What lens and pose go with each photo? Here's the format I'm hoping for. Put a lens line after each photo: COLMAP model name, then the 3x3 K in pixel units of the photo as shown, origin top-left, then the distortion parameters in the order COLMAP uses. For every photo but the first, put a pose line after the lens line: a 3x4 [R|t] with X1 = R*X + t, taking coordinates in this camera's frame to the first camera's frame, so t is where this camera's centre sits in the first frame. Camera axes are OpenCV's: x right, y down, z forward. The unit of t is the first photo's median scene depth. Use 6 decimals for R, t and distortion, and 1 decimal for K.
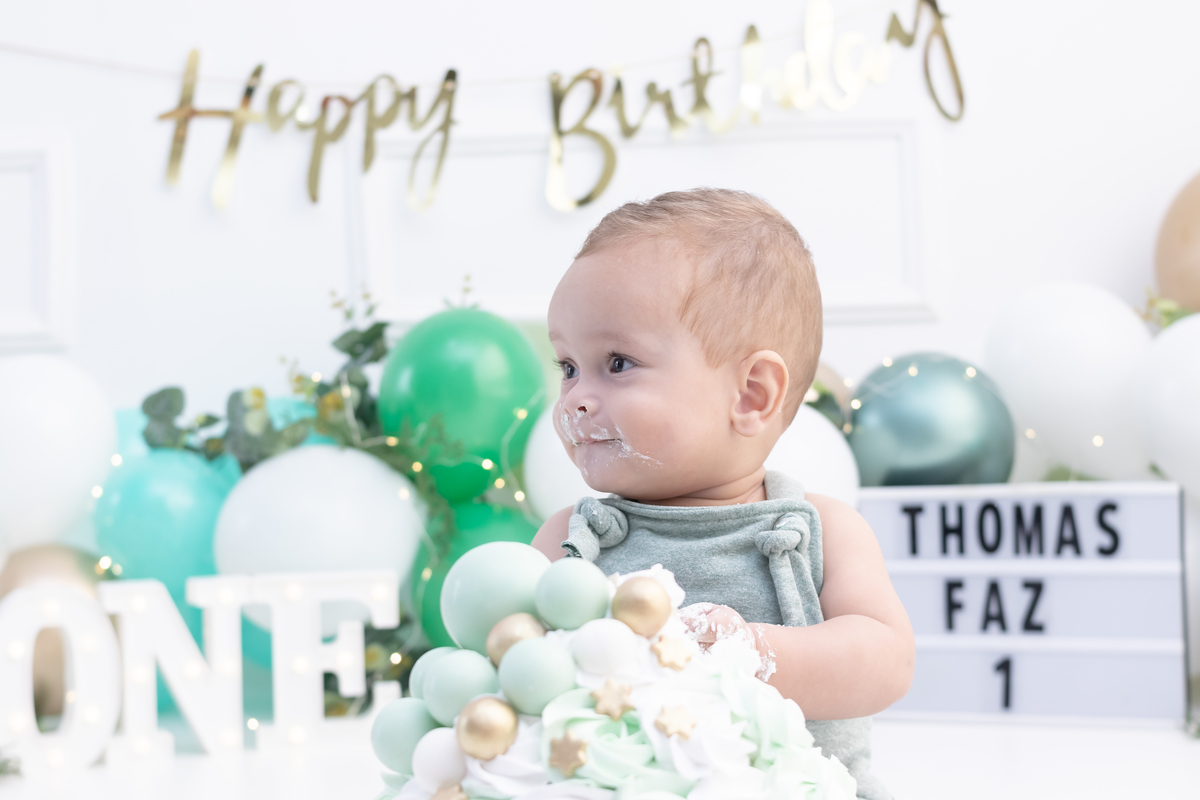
lens RADIAL K [[1925.0, 0, 598.6], [0, 1925.0, 397.0], [0, 0, 1]] dist [0.009355, -0.022225]
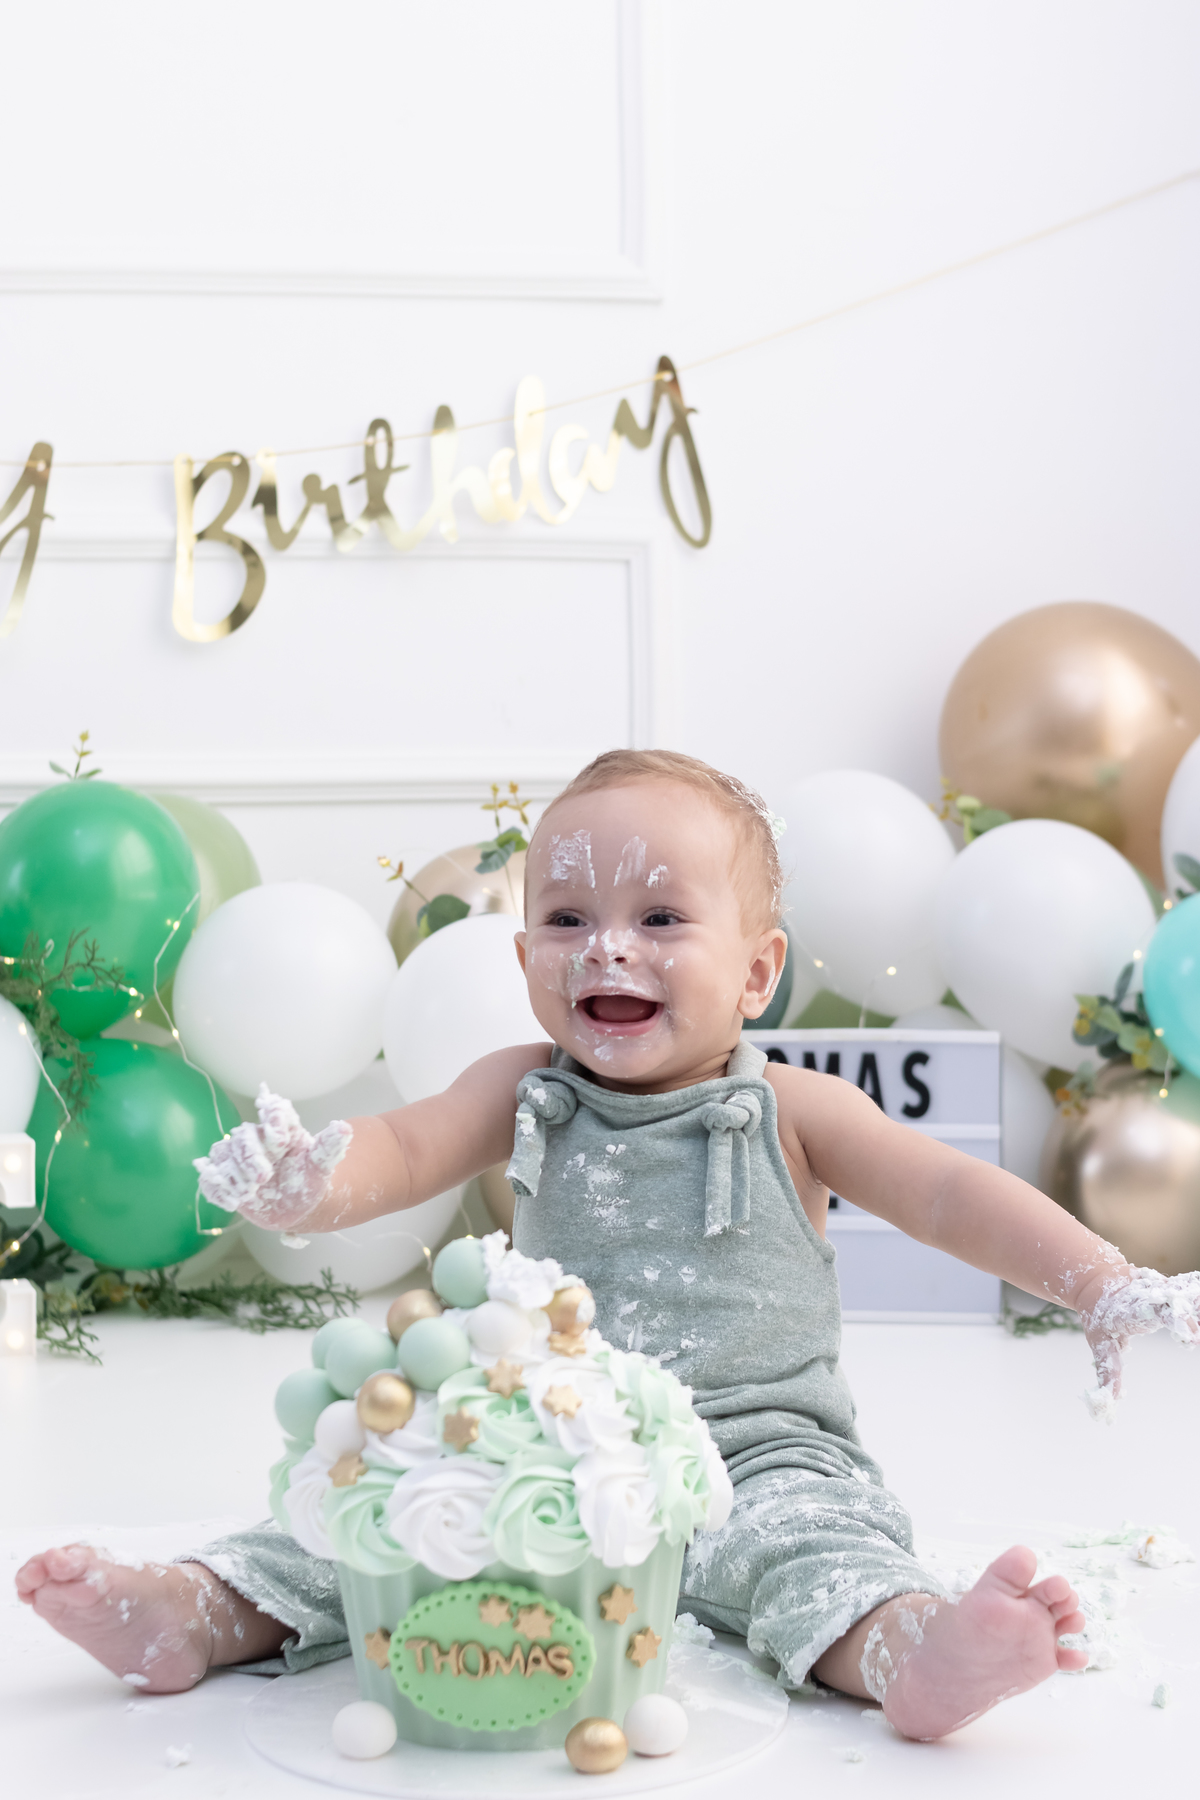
lens RADIAL K [[2887.5, 0, 611.6], [0, 2887.5, 904.3], [0, 0, 1]] dist [0.009355, -0.022225]
pose [[0.971332, 0.017638, 0.237071, -0.150208], [-0.026409, 0.999077, 0.033874, -0.044893], [-0.236254, -0.039164, 0.970902, -0.164598]]
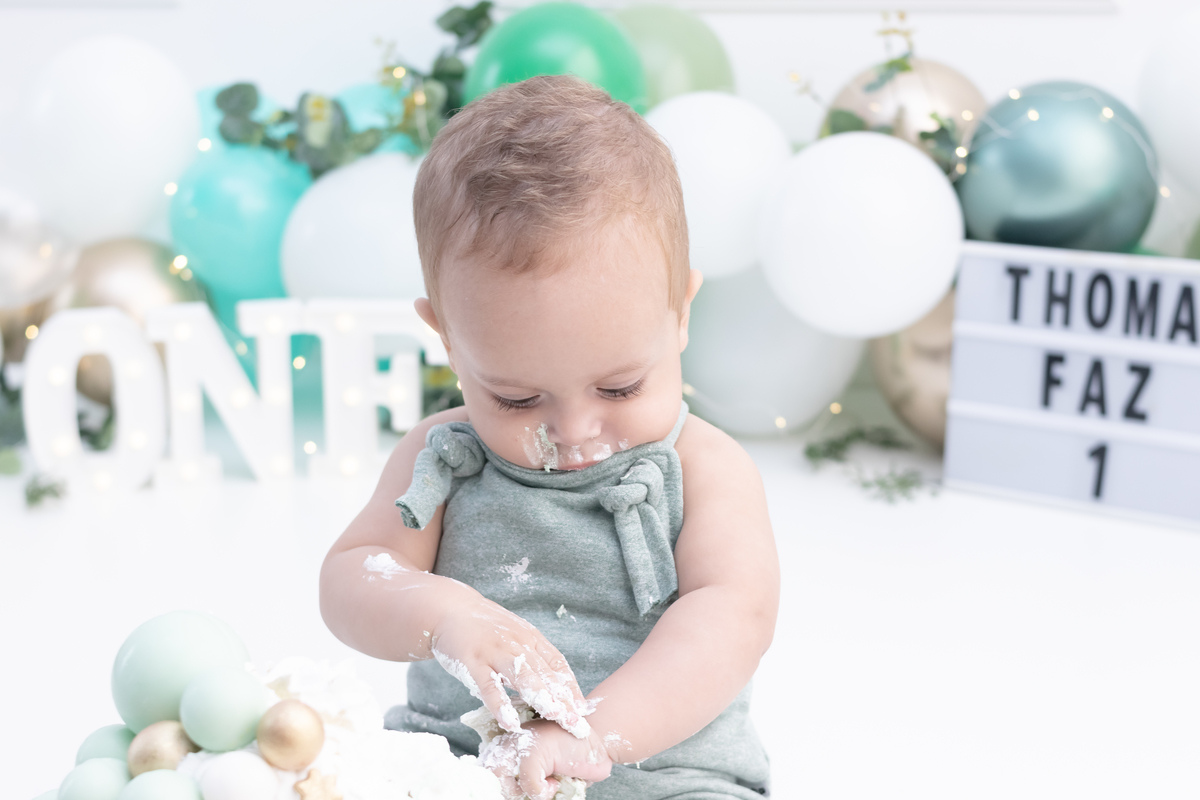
lens RADIAL K [[1925.0, 0, 598.6], [0, 1925.0, 397.0], [0, 0, 1]] dist [0.009355, -0.022225]
pose [[0.984048, 0.073223, -0.162133, 0.118164], [-0.029237, 0.965541, 0.258604, -0.109054], [0.175482, -0.249739, 0.952280, 0.094391]]
